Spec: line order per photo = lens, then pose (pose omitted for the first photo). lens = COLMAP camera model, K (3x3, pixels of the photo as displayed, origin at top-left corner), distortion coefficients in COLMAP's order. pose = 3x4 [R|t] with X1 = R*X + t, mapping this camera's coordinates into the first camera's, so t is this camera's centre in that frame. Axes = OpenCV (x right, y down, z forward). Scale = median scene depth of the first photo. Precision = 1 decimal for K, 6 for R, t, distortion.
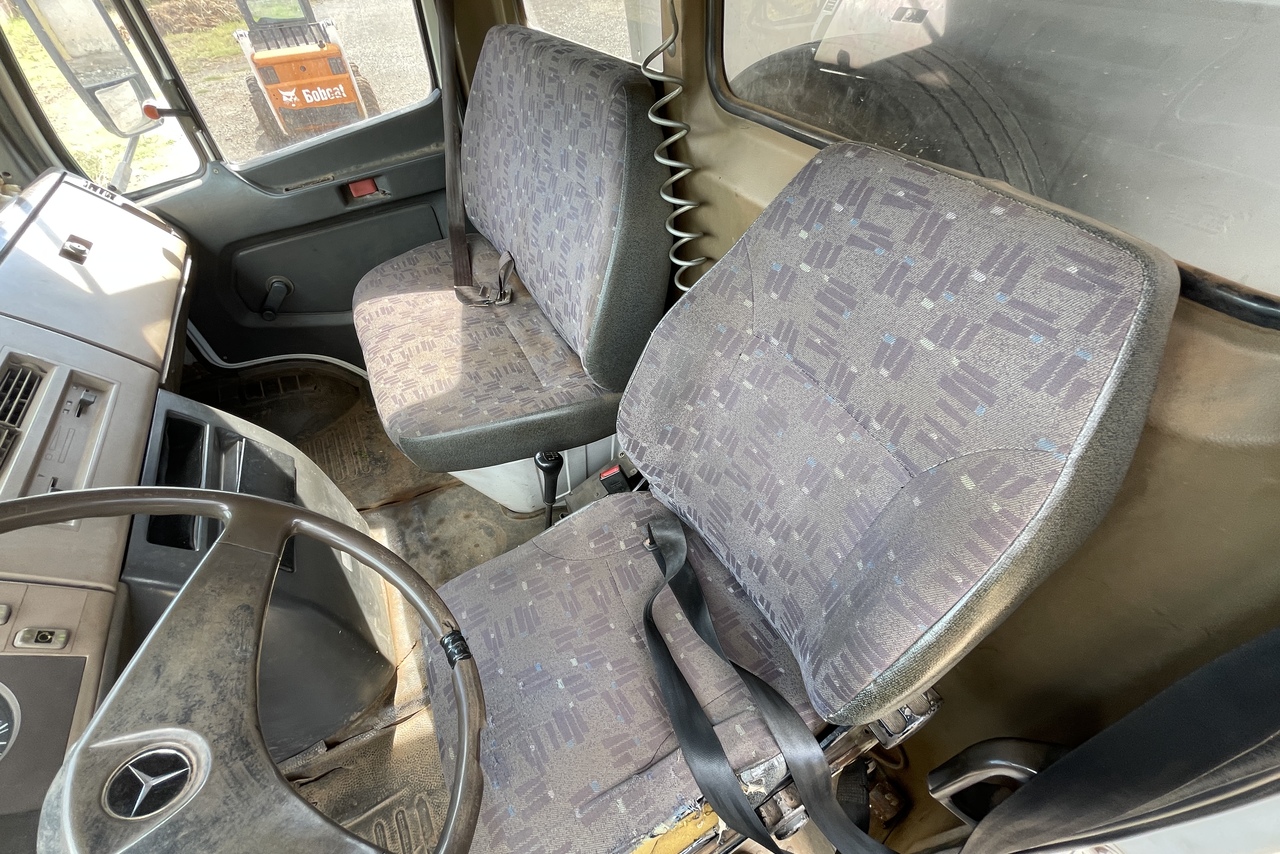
lens RADIAL K [[515.7, 0, 639.7], [0, 515.7, 430.3], [0, 0, 1]] dist [-0.002354, -0.000396]
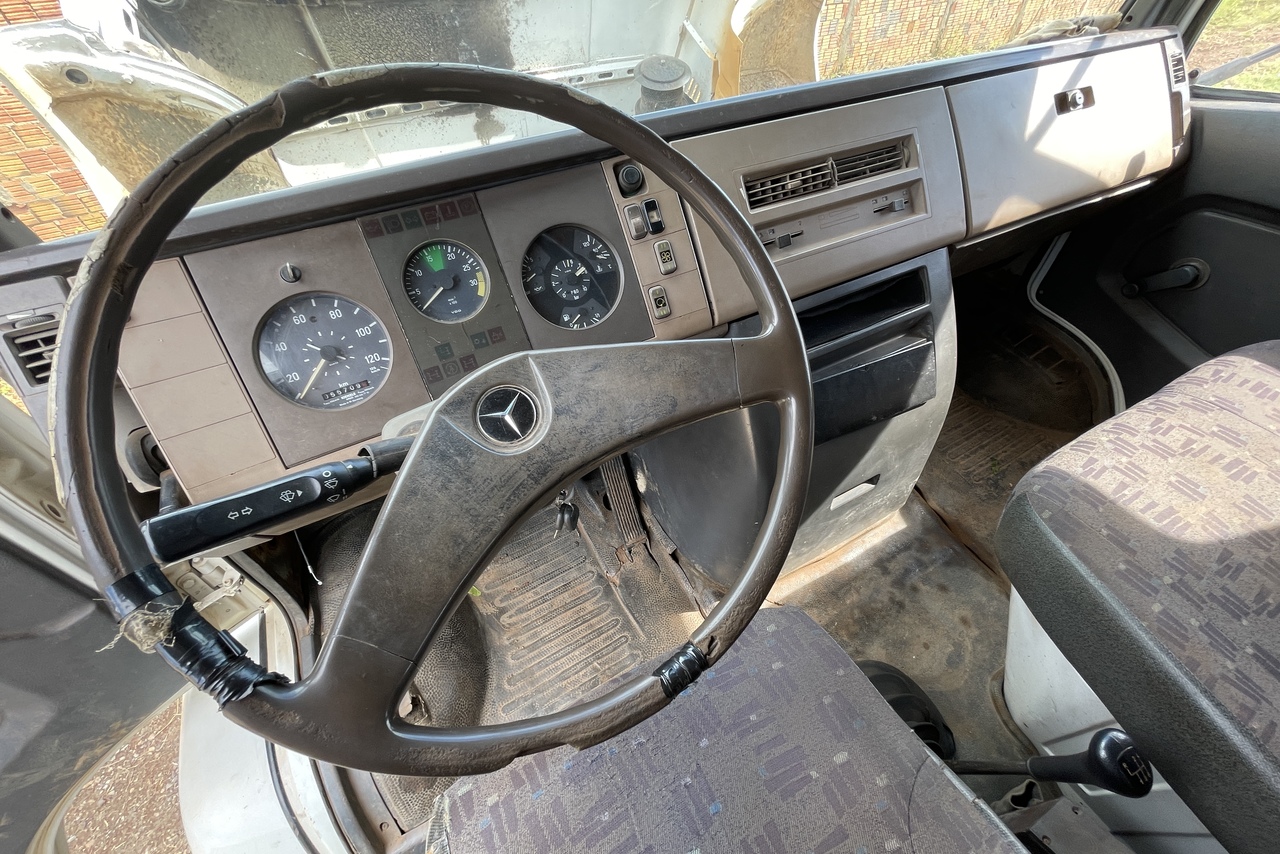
lens RADIAL K [[515.7, 0, 641.8], [0, 515.7, 427.6], [0, 0, 1]] dist [-0.002354, -0.000396]
pose [[-0.000518, 0.745682, -0.666301, -0.083597], [-0.702266, 0.474078, 0.531105, -0.030586], [0.711914, 0.468196, 0.523422, 0.256348]]
